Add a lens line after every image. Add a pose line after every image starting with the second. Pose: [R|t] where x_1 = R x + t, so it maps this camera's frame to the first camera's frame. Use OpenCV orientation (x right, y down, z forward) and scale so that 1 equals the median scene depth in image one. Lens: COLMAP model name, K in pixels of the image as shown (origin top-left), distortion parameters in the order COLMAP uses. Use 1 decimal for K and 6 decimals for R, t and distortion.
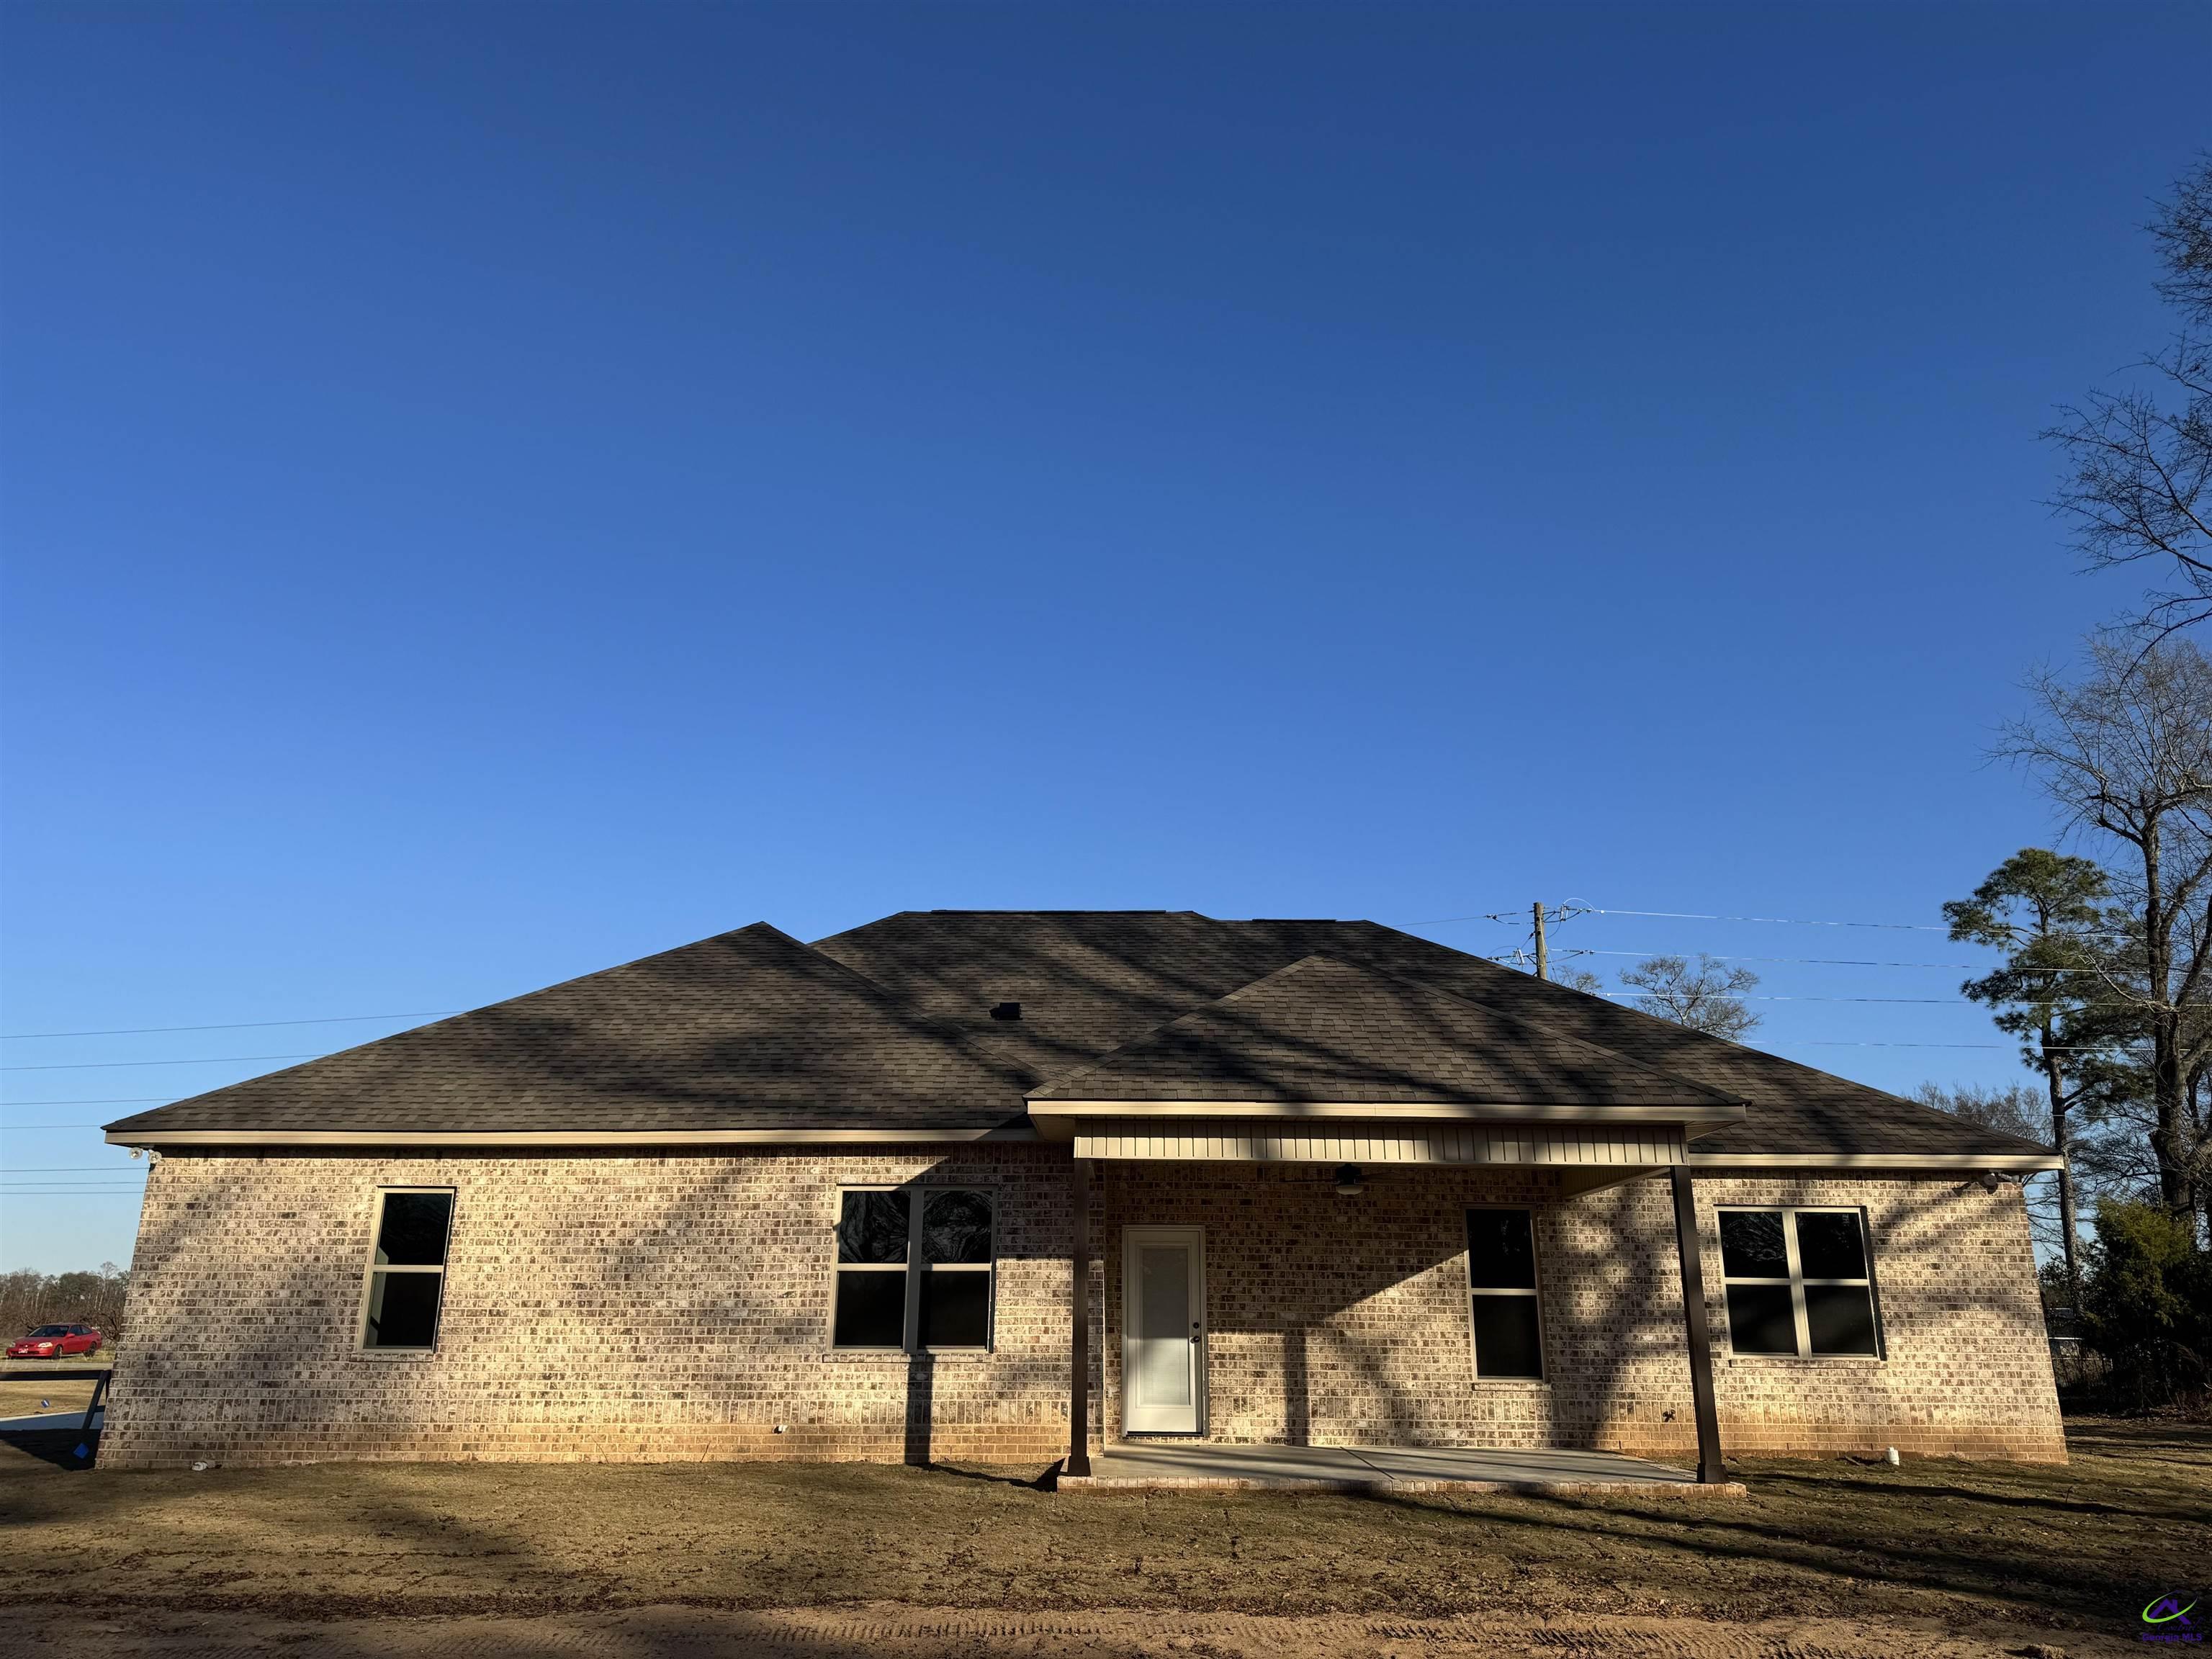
lens RADIAL K [[1588.8, 0, 1146.9], [0, 1588.8, 835.4], [0, 0, 1]] dist [0.074064, -0.098108]
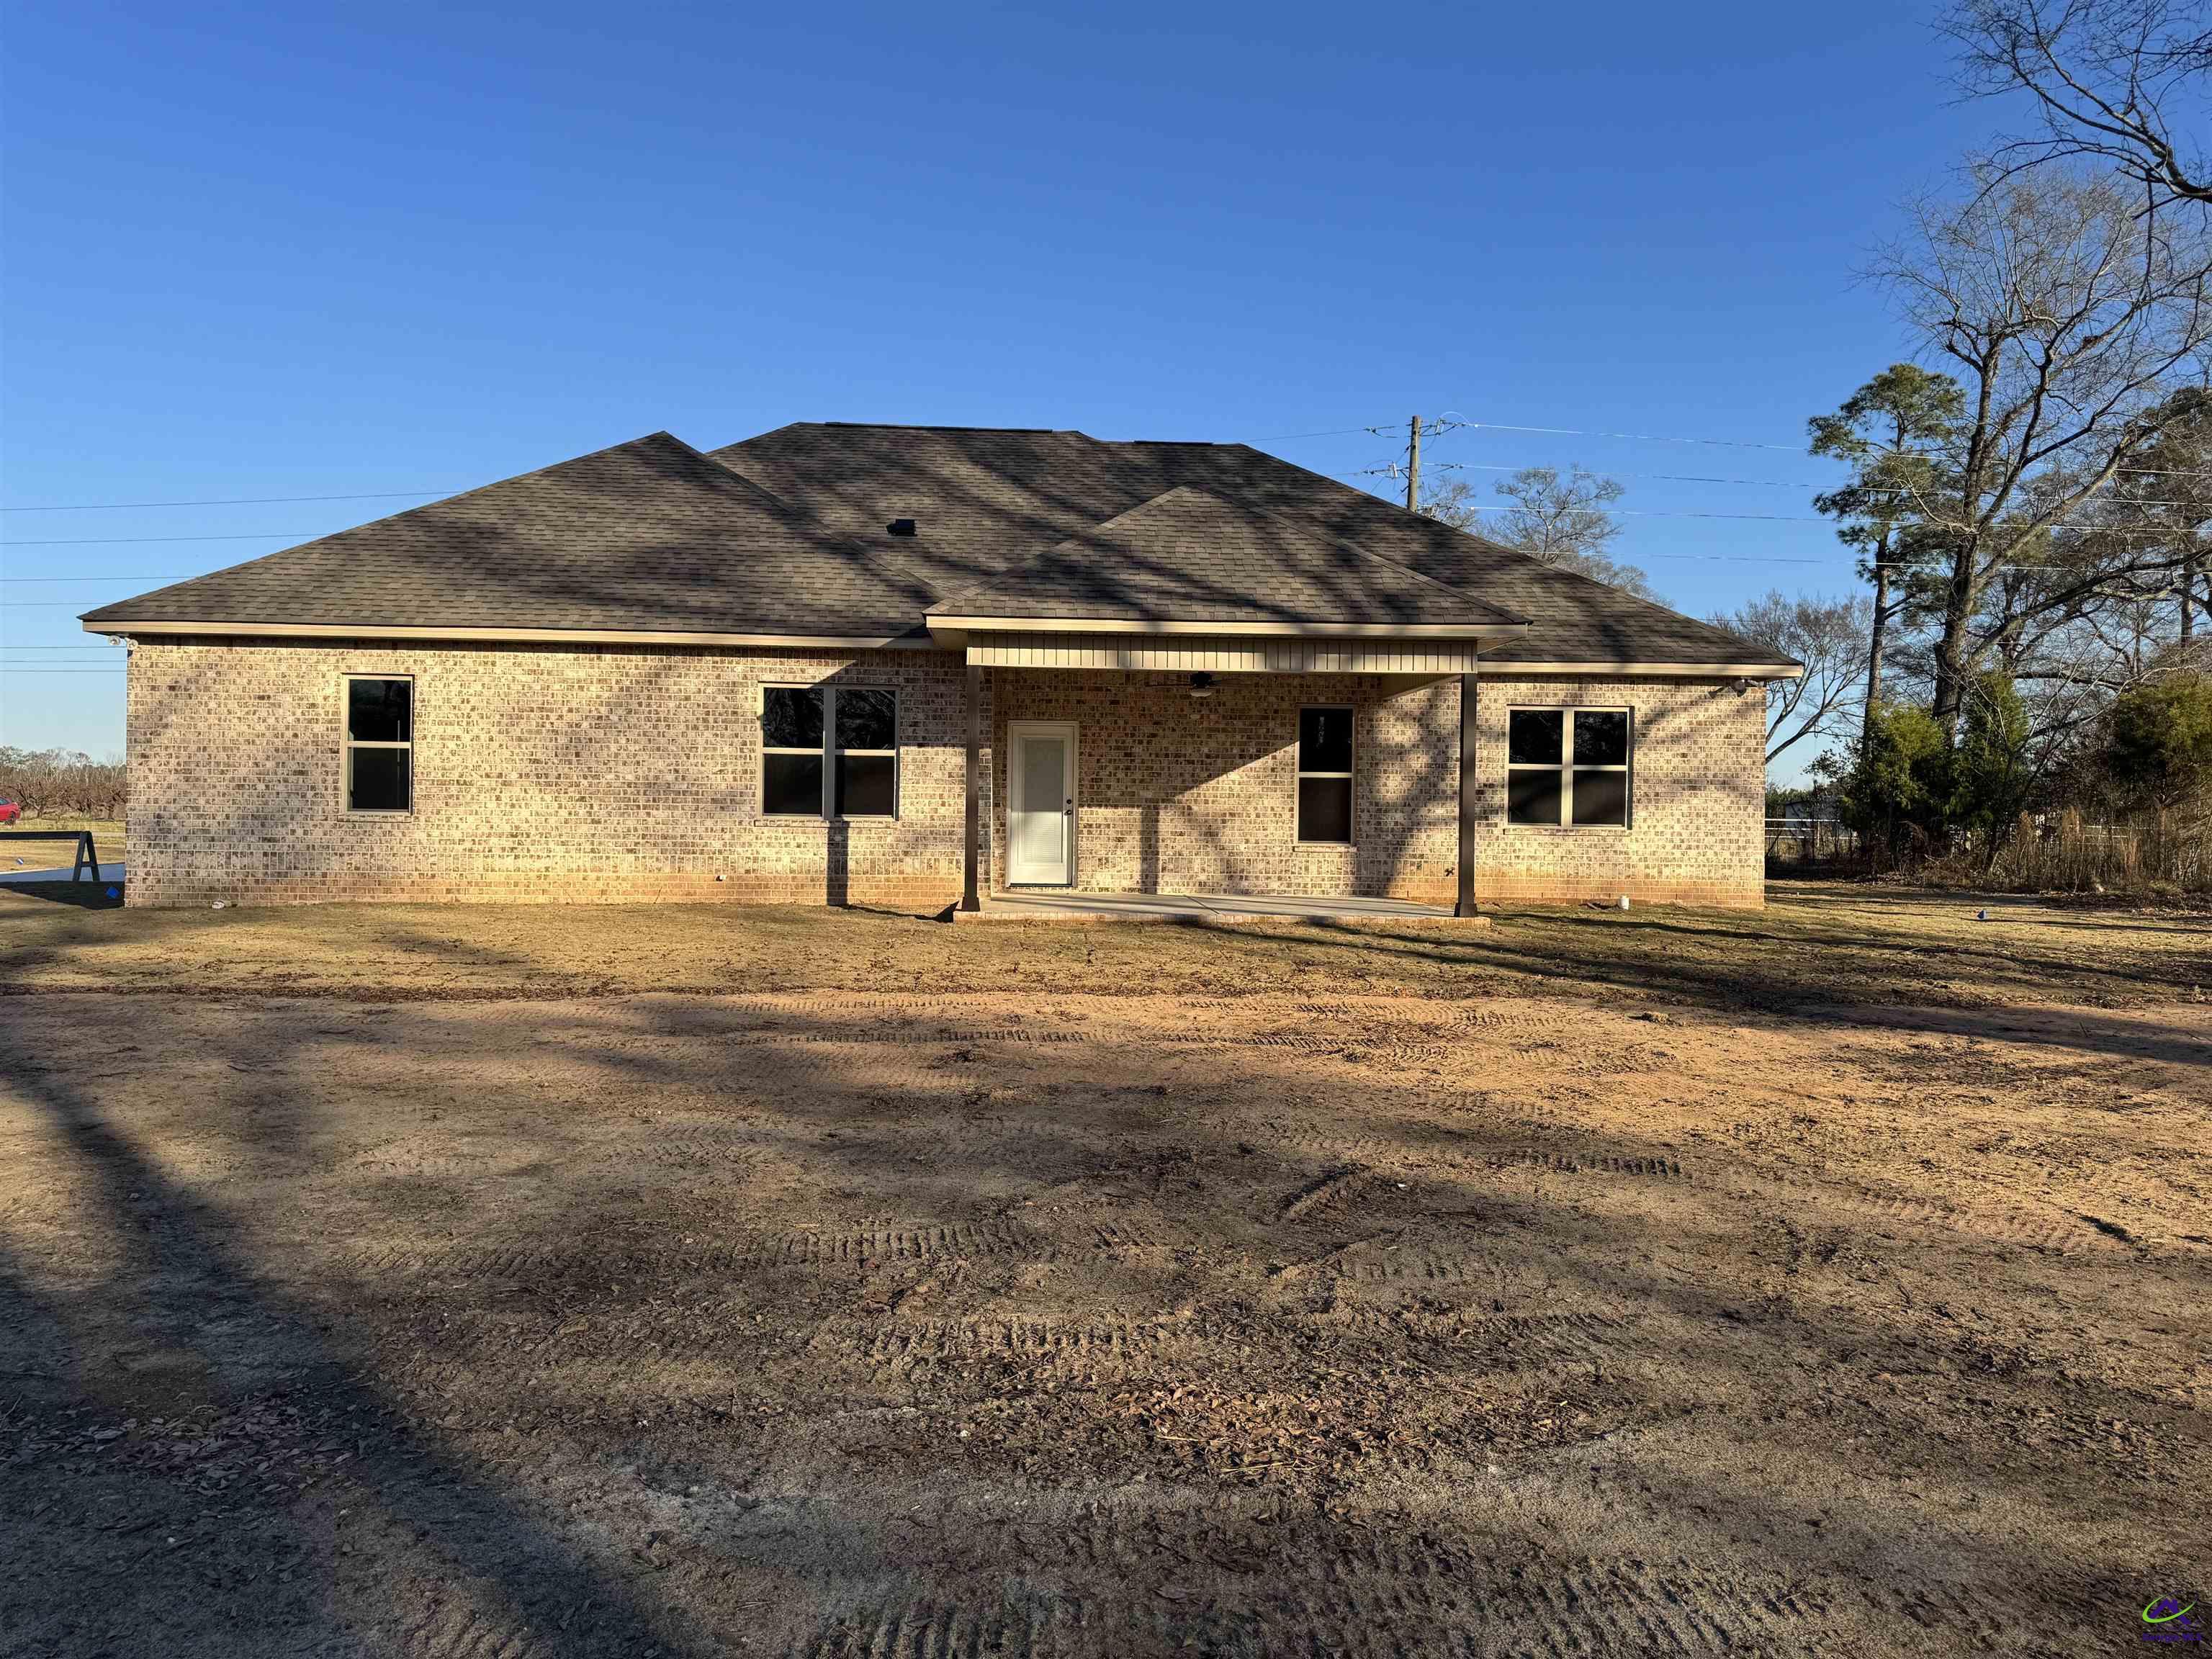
lens RADIAL K [[1578.0, 0, 1106.0], [0, 1578.0, 829.5], [0, 0, 1]] dist [0.144925, -0.281354]
pose [[0.998928, 0.007969, 0.045604, 0.005226], [-0.021493, 0.952306, 0.304387, -0.033152], [-0.041003, -0.305040, 0.951456, -0.131437]]
